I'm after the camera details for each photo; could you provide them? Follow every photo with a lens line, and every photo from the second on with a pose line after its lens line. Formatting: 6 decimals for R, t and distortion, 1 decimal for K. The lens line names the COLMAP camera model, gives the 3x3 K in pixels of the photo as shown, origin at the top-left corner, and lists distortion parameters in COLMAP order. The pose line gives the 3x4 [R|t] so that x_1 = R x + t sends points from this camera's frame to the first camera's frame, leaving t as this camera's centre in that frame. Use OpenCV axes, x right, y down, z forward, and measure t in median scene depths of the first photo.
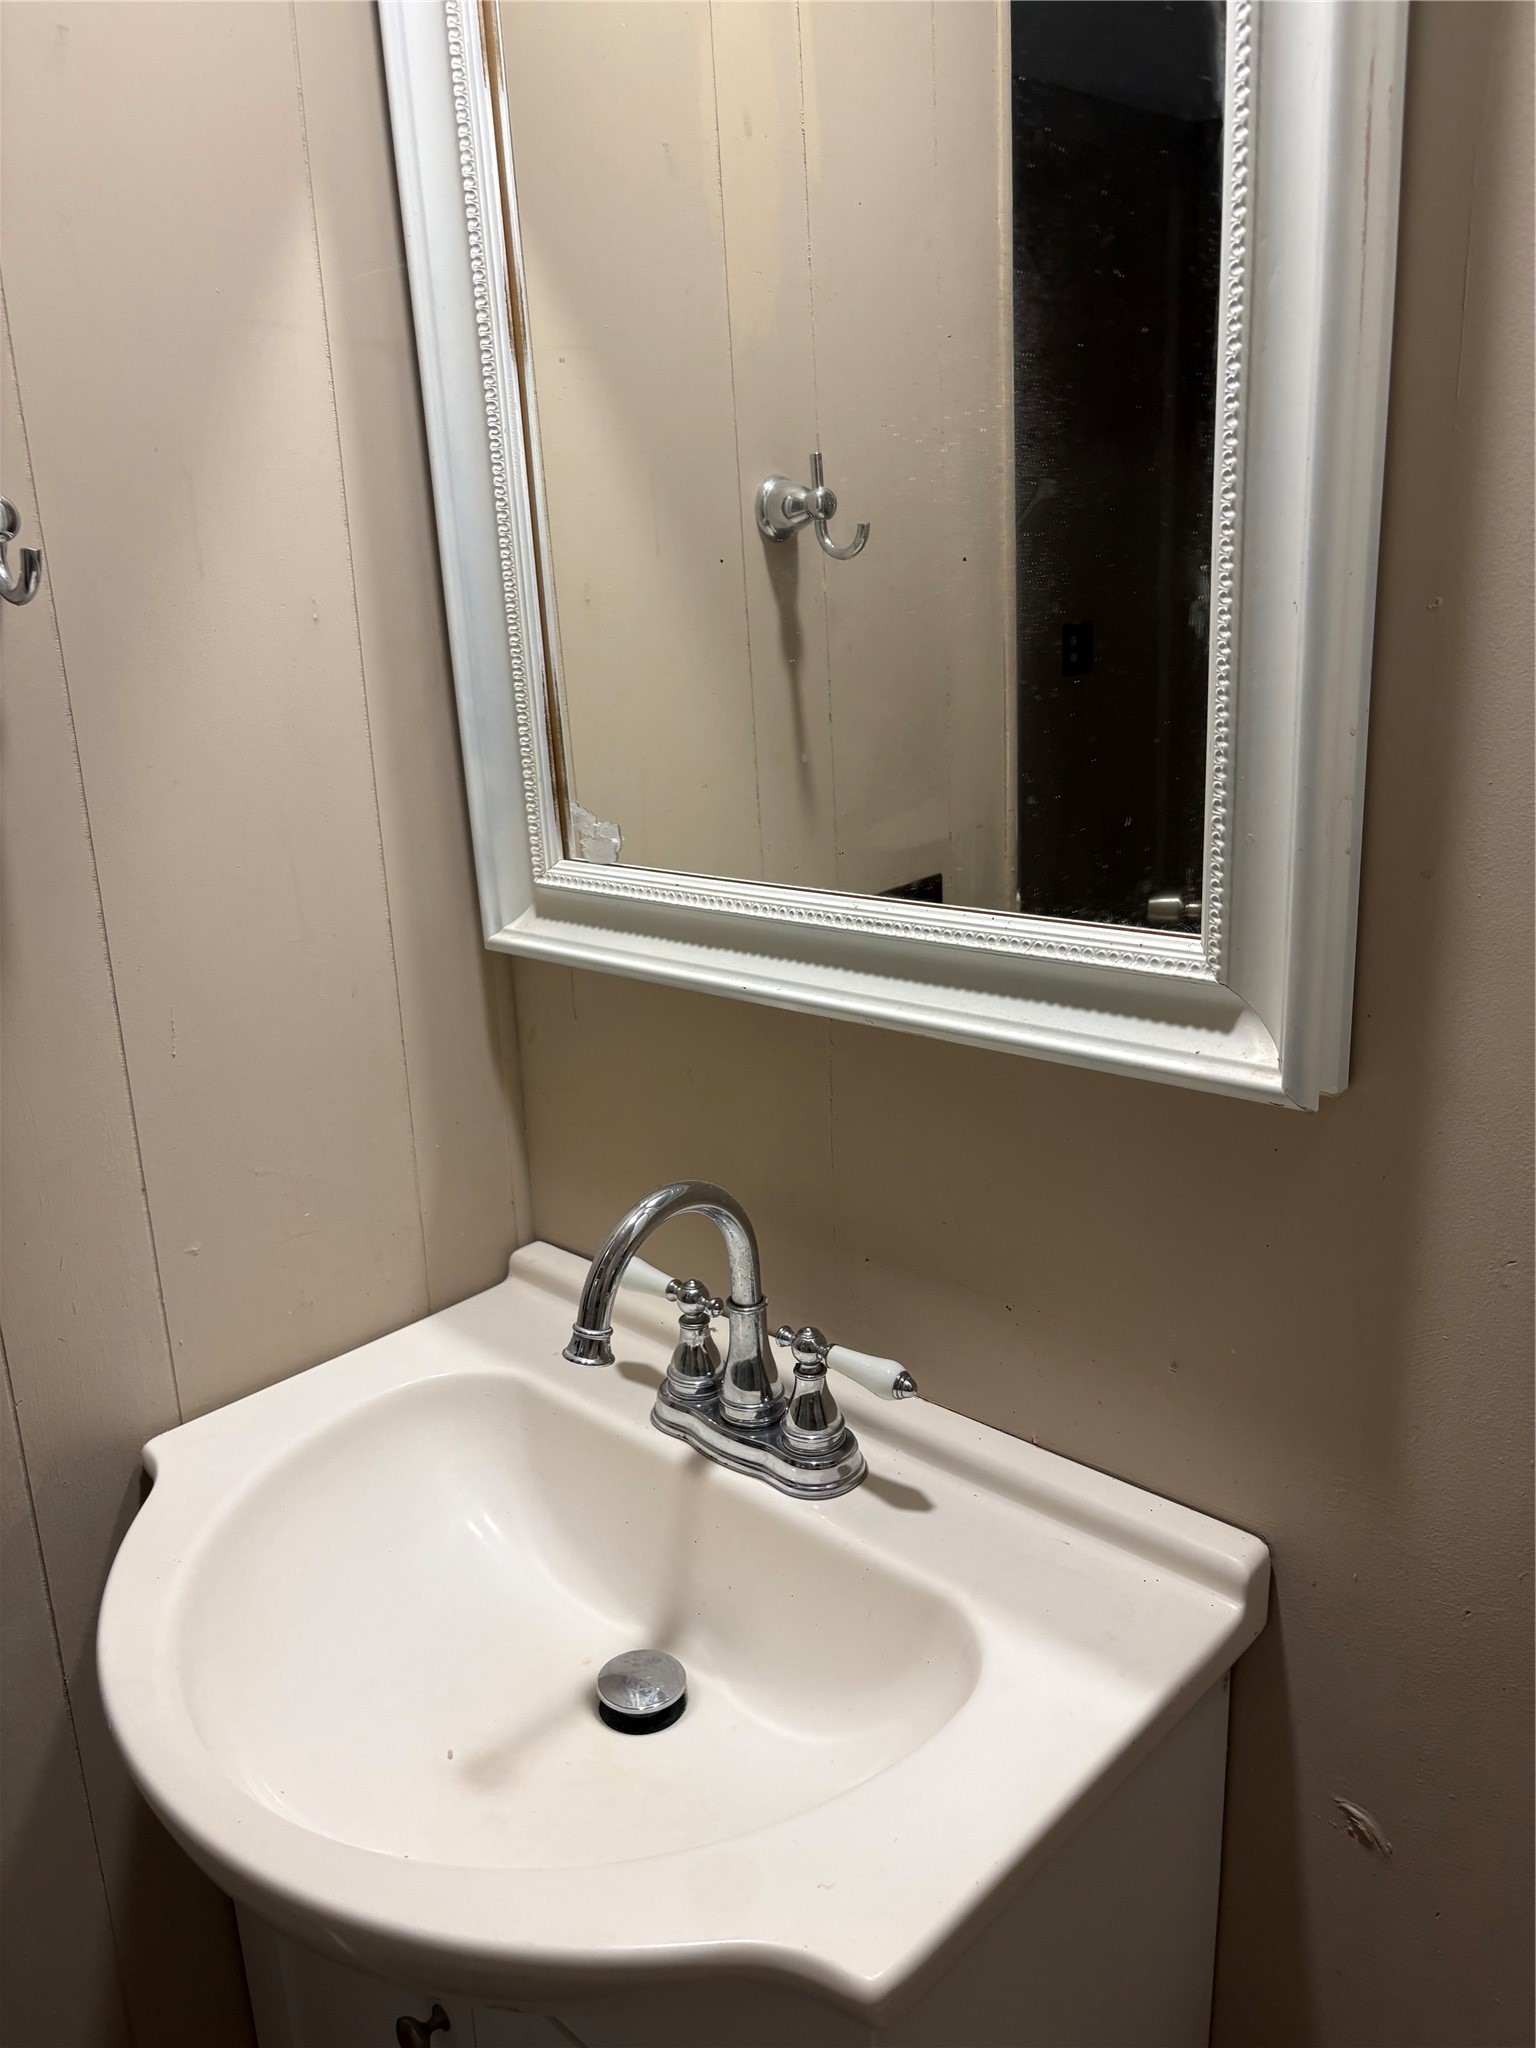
lens RADIAL K [[1549.0, 0, 768.0], [0, 1549.0, 1024.0], [0, 0, 1]] dist [-0.002045, 0.005182]
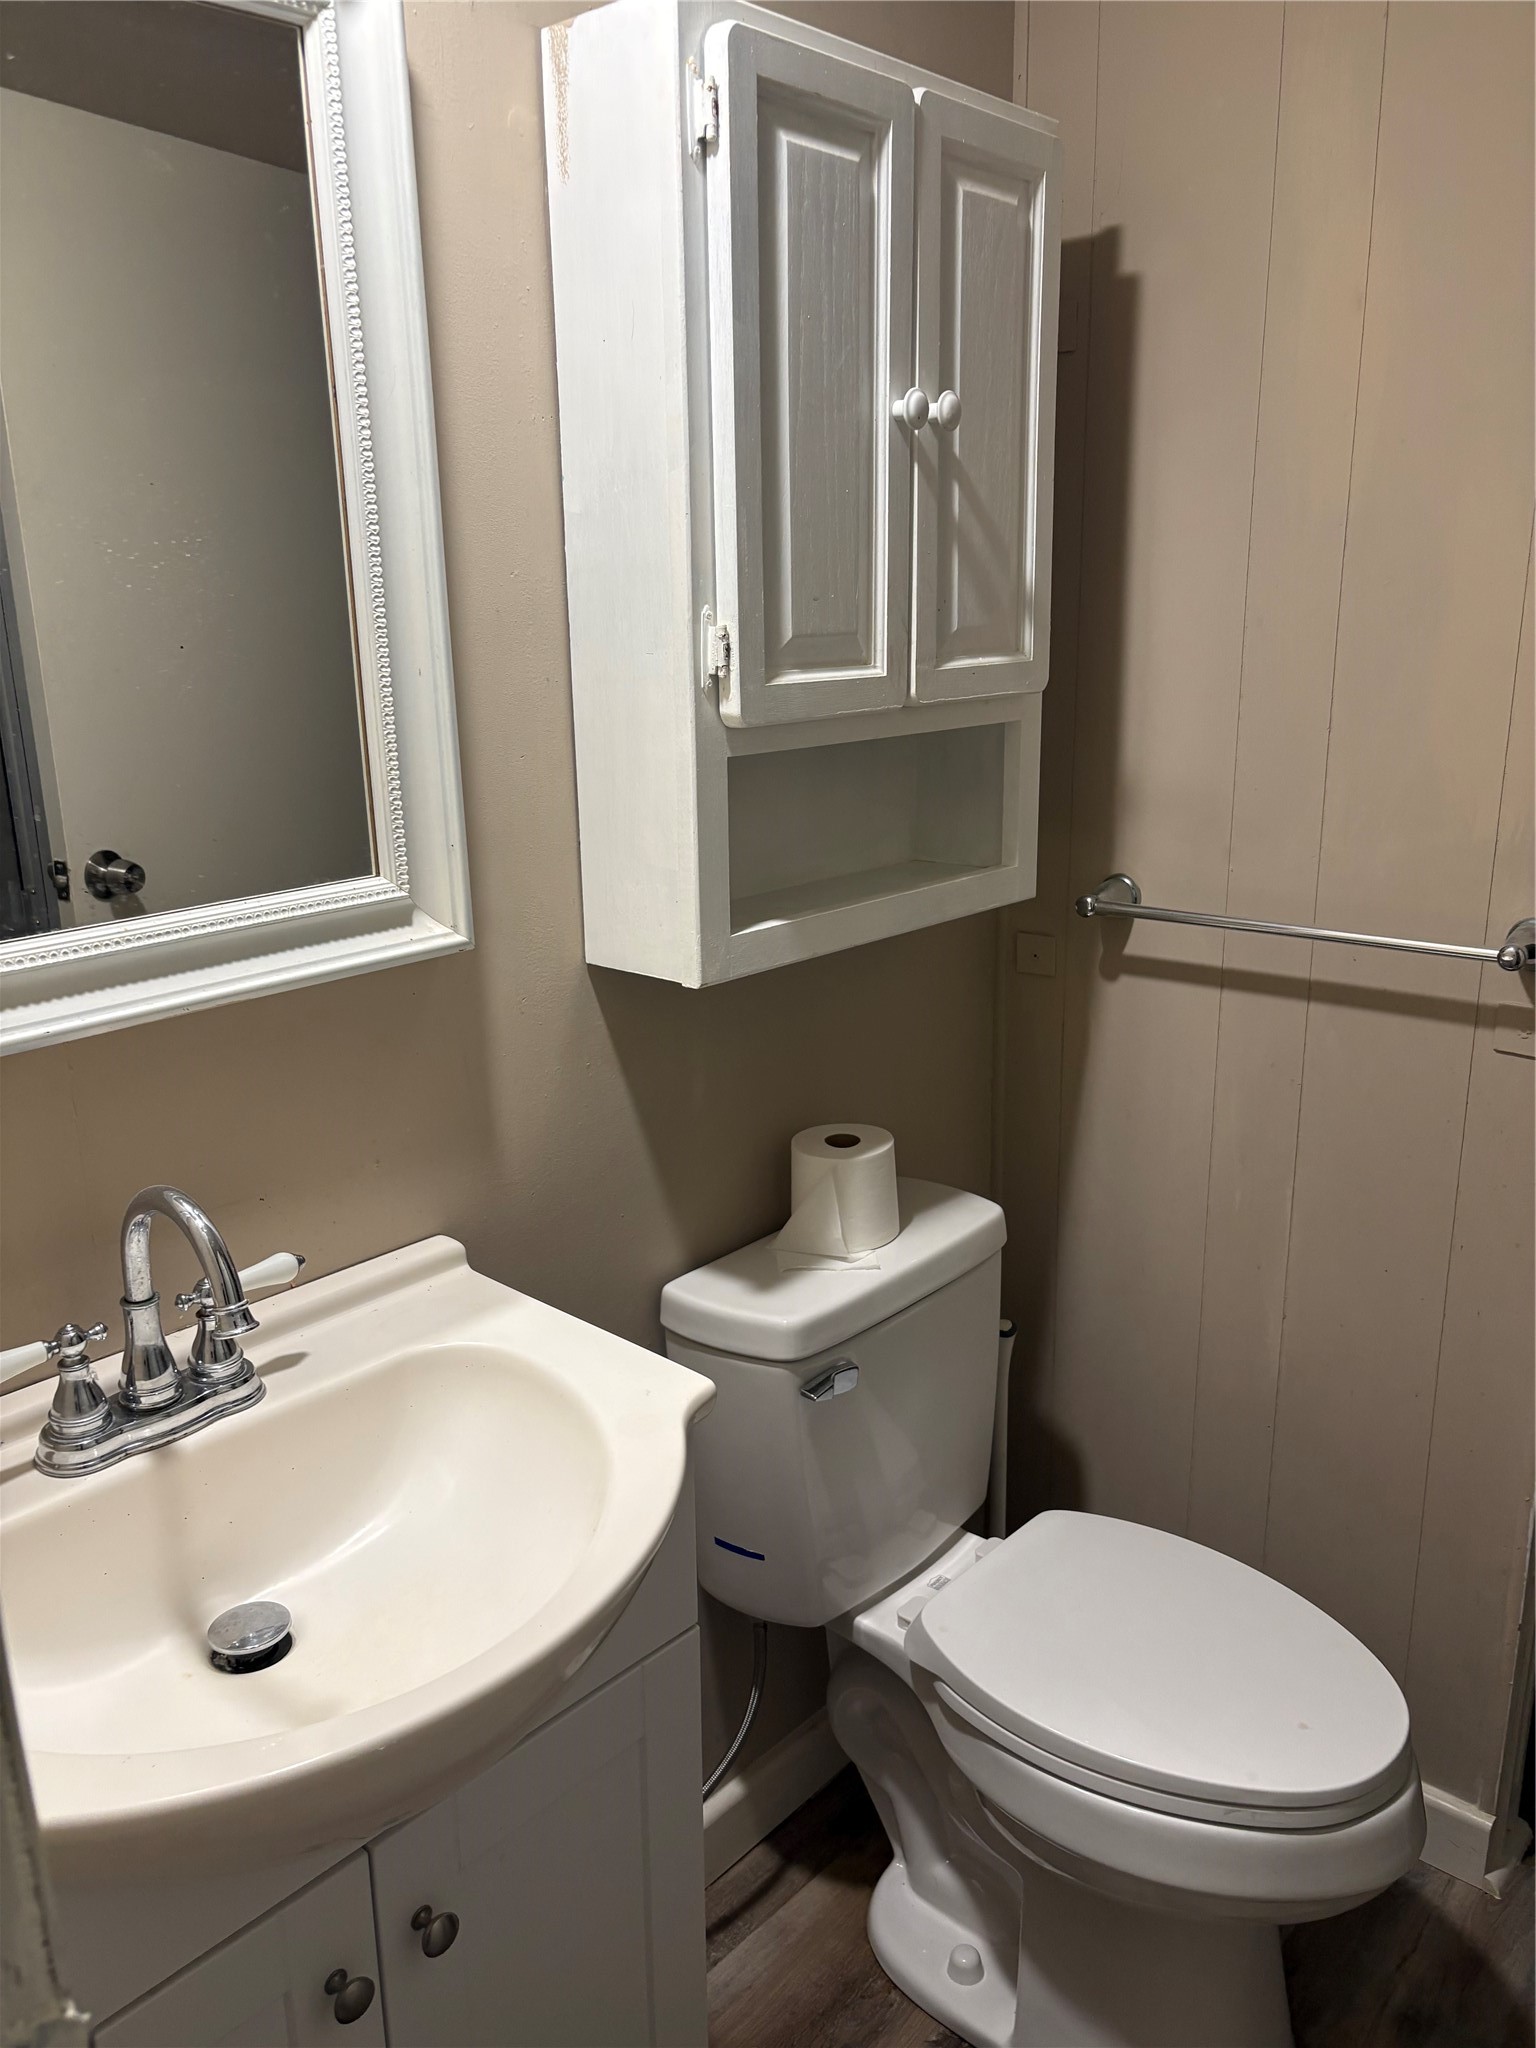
lens RADIAL K [[1549.0, 0, 768.0], [0, 1549.0, 1024.0], [0, 0, 1]] dist [-0.002045, 0.005182]
pose [[-0.042729, -0.261671, 0.964211, -1.134039], [0.243469, 0.933270, 0.264064, -0.202673], [-0.968967, 0.246039, 0.023831, 0.529263]]
